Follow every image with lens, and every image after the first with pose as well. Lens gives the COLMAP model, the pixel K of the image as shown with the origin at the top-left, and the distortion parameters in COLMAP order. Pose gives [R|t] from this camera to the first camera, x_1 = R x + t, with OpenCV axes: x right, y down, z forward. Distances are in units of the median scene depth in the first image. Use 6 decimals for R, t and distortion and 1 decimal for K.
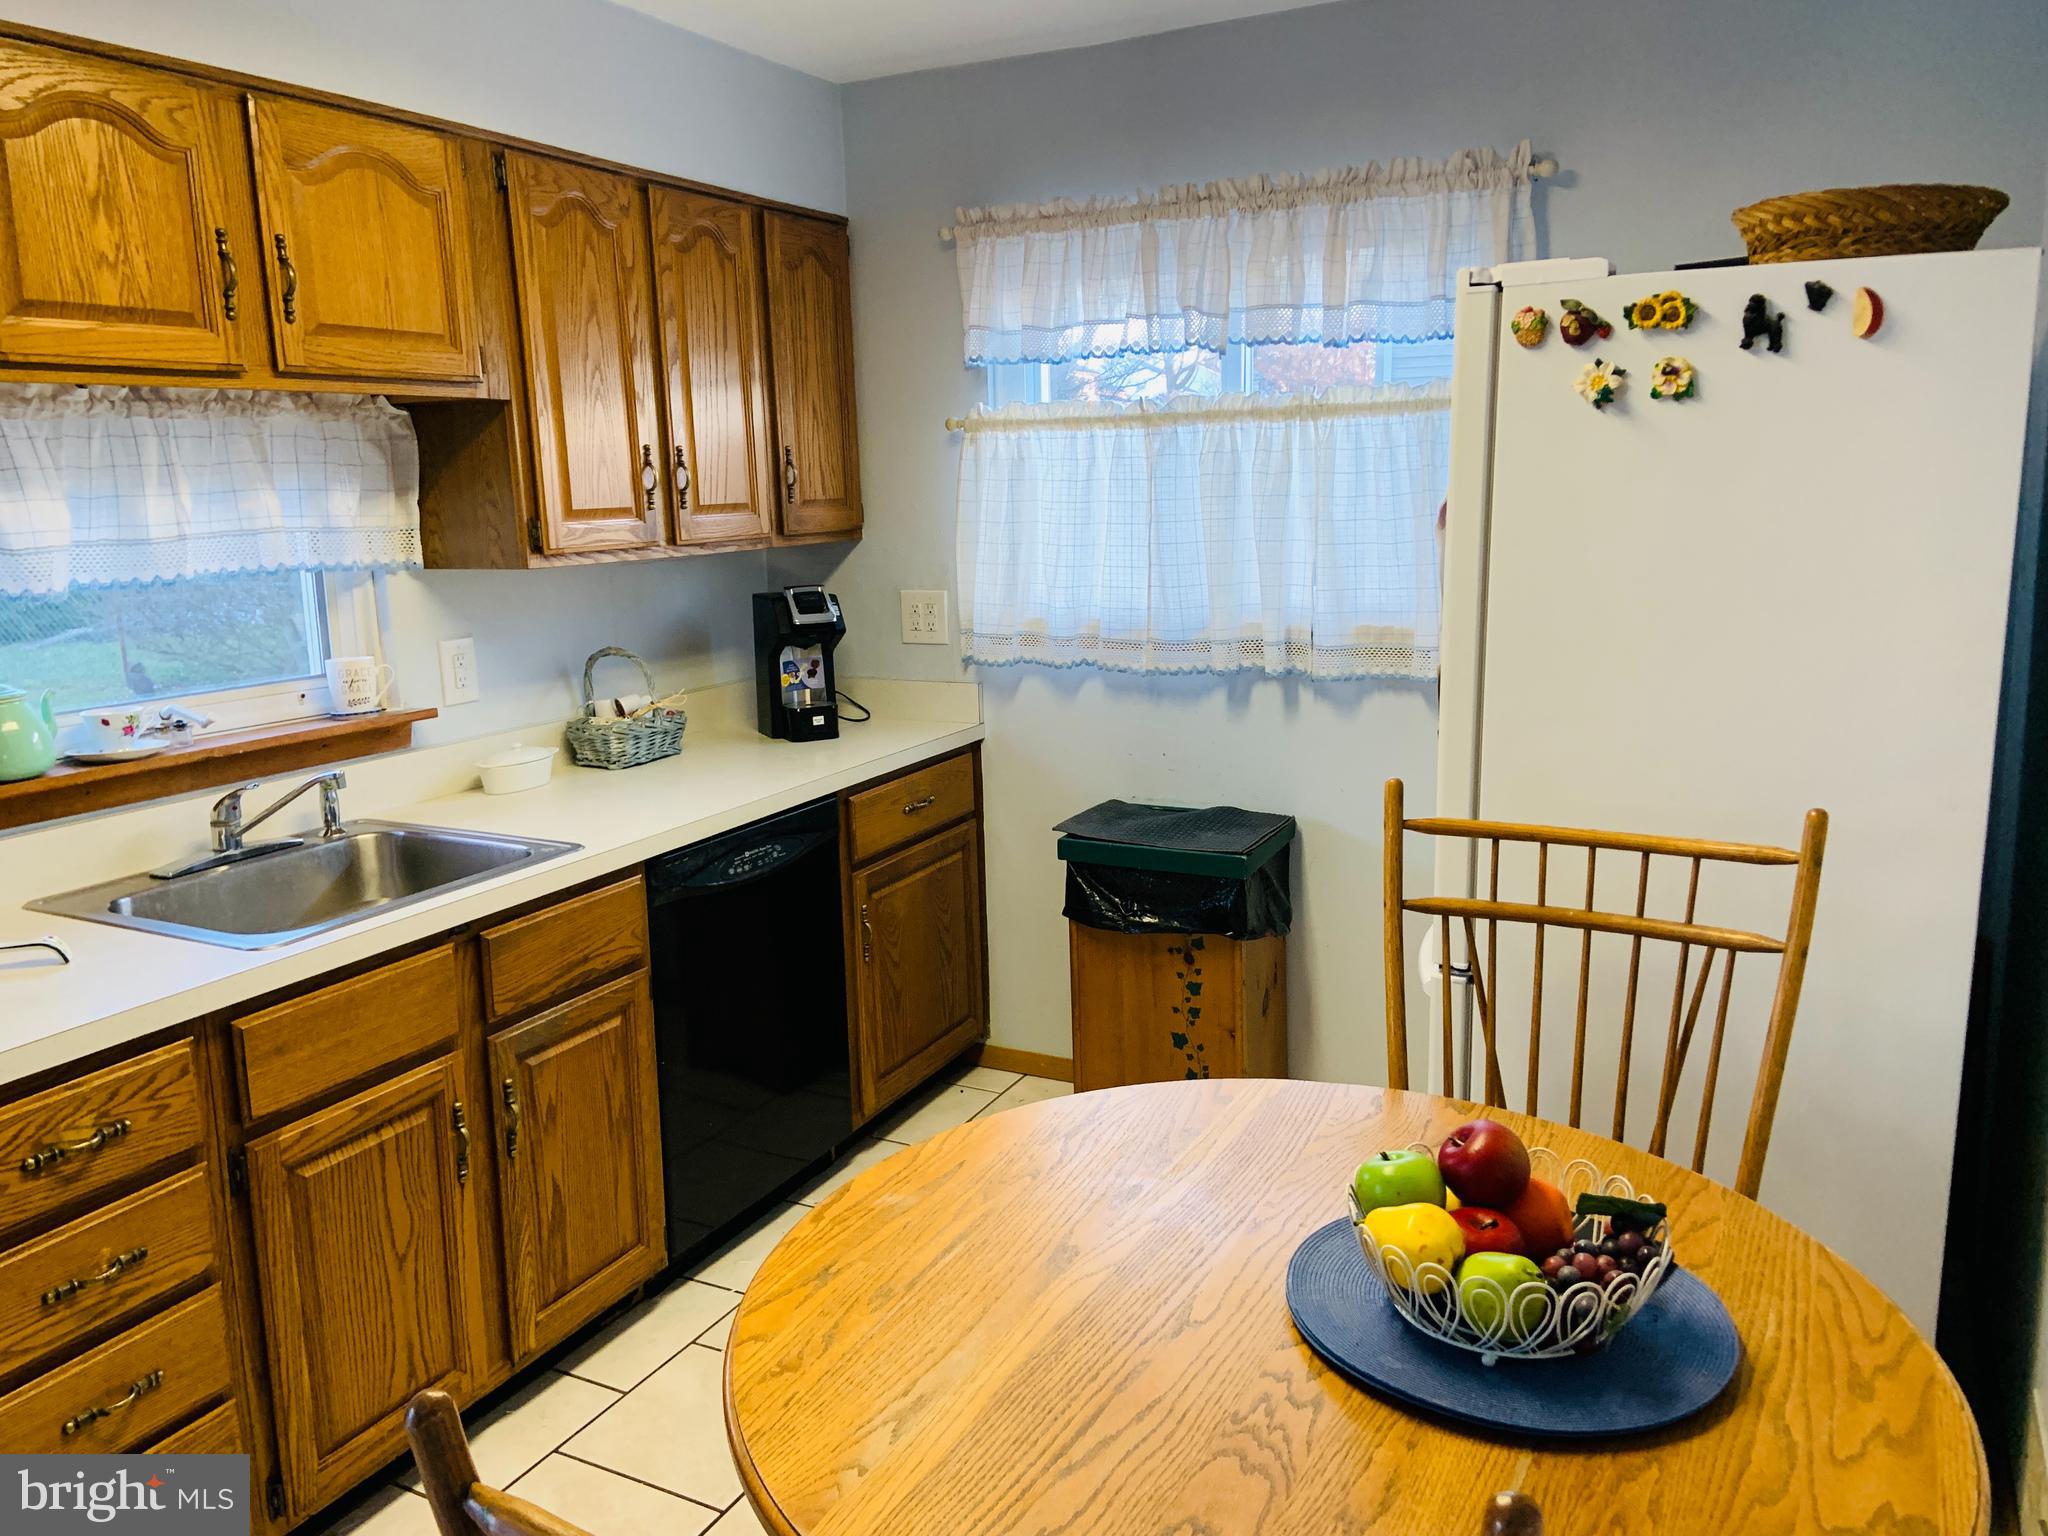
lens RADIAL K [[1530.2, 0, 1001.8], [0, 1530.2, 748.3], [0, 0, 1]] dist [0.129962, -0.166561]
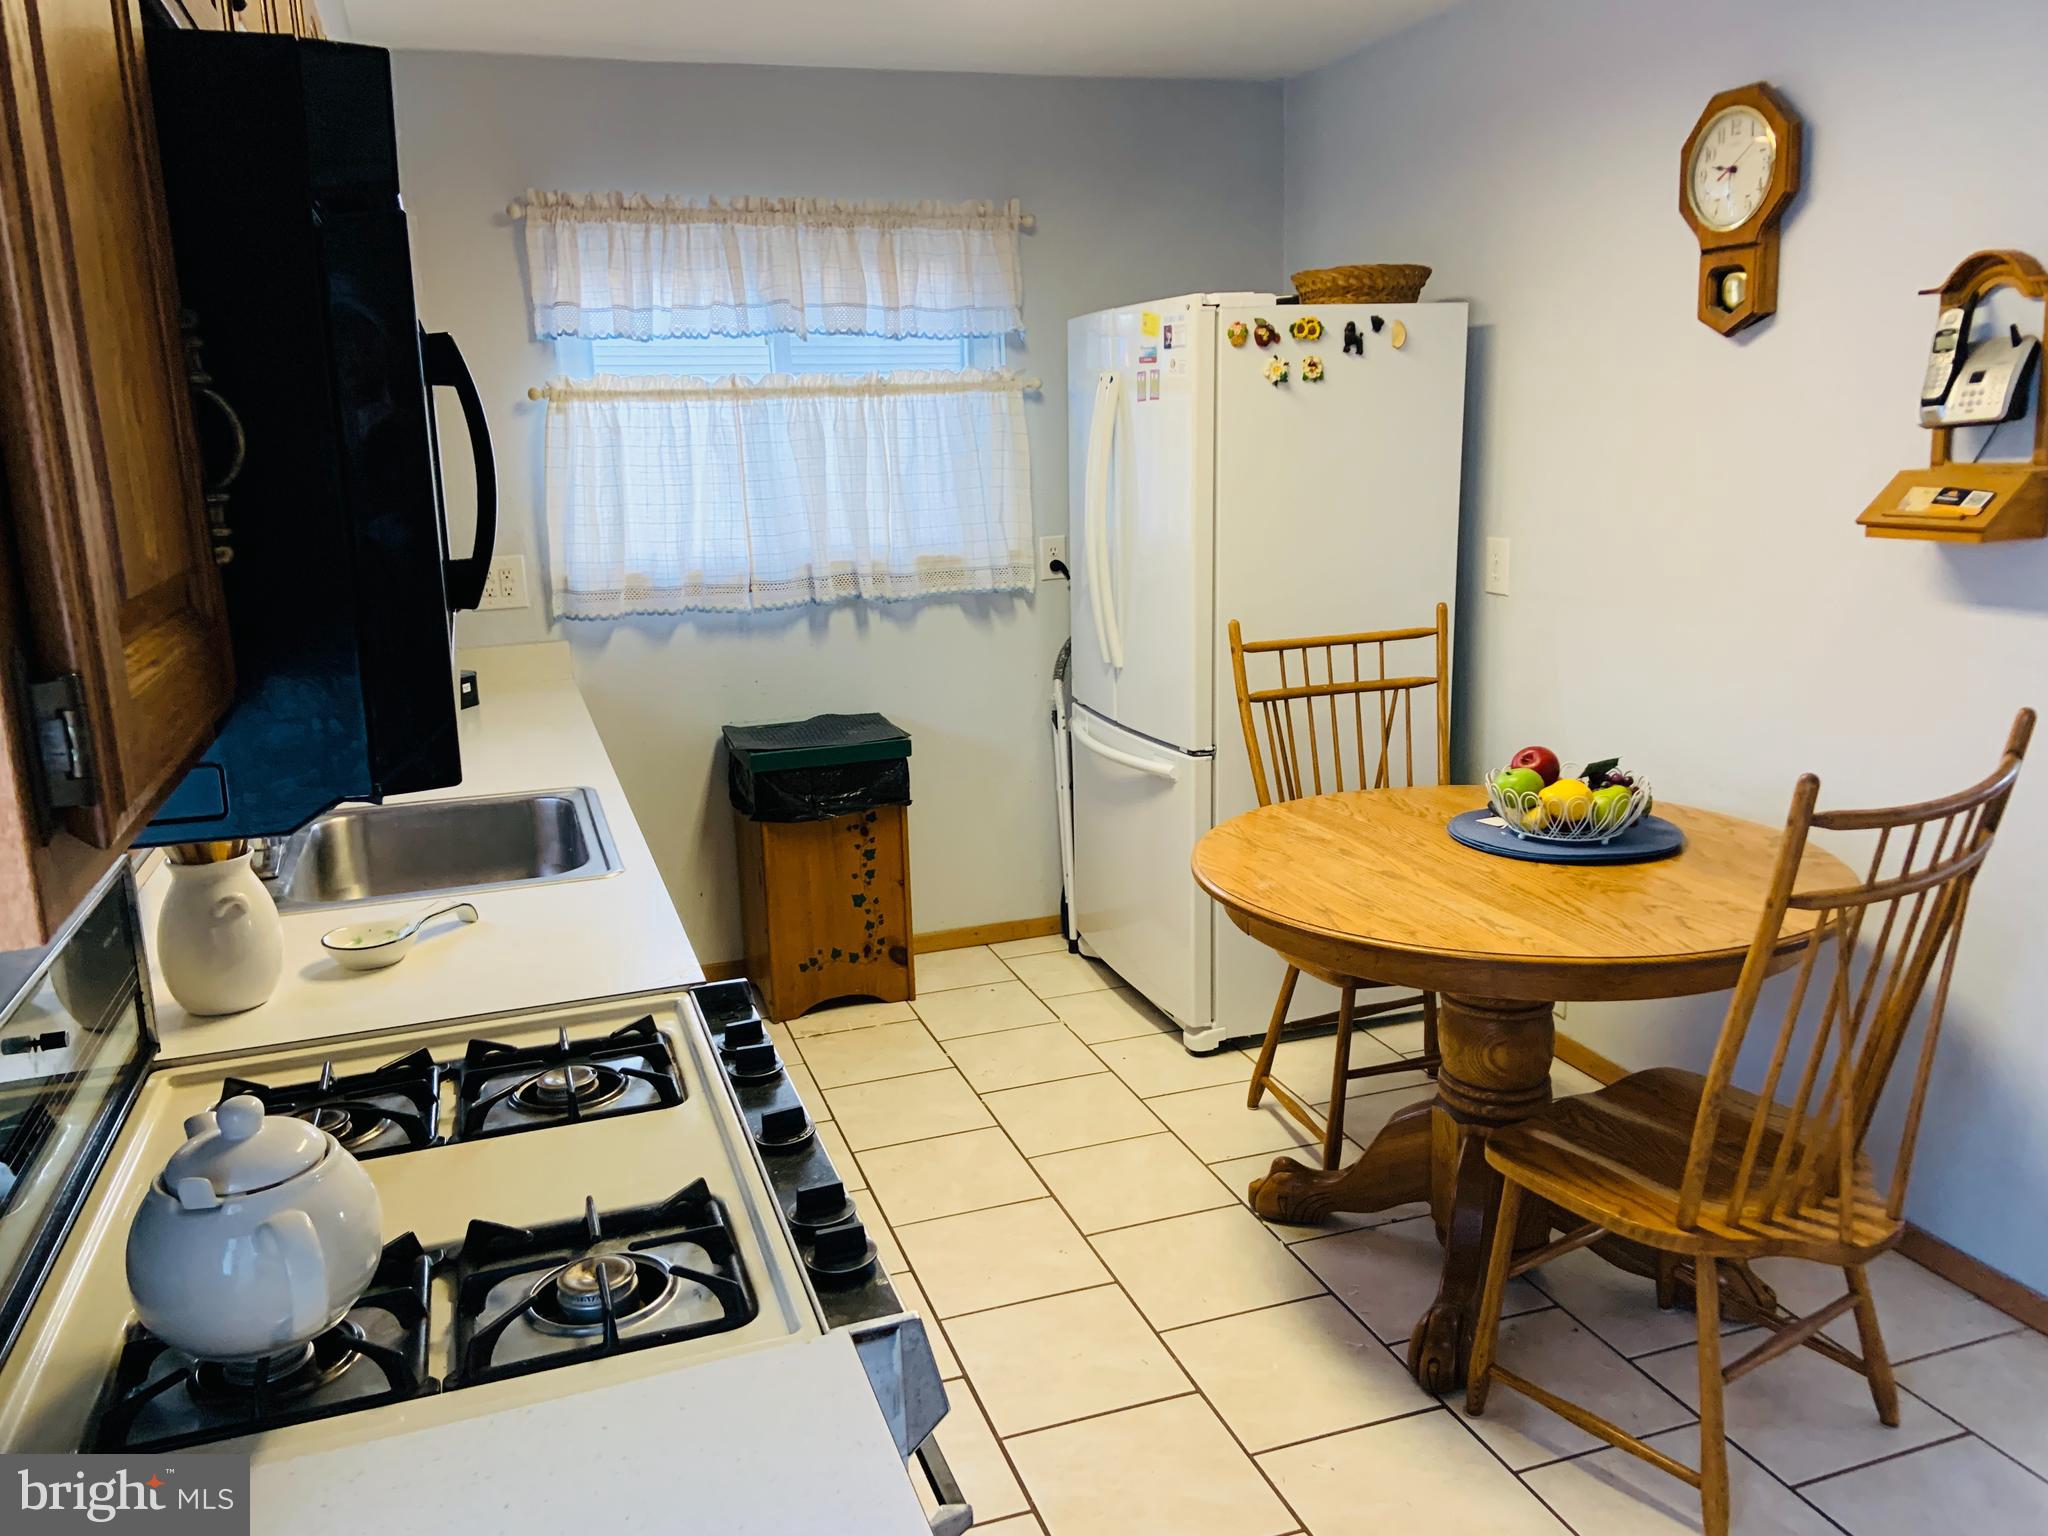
lens RADIAL K [[1530.2, 0, 1001.8], [0, 1530.2, 748.3], [0, 0, 1]] dist [0.129962, -0.166561]
pose [[0.693736, -0.147554, 0.704952, -0.667451], [0.147902, 0.987115, 0.061065, 0.011903], [-0.704880, 0.061901, 0.706621, 0.045899]]
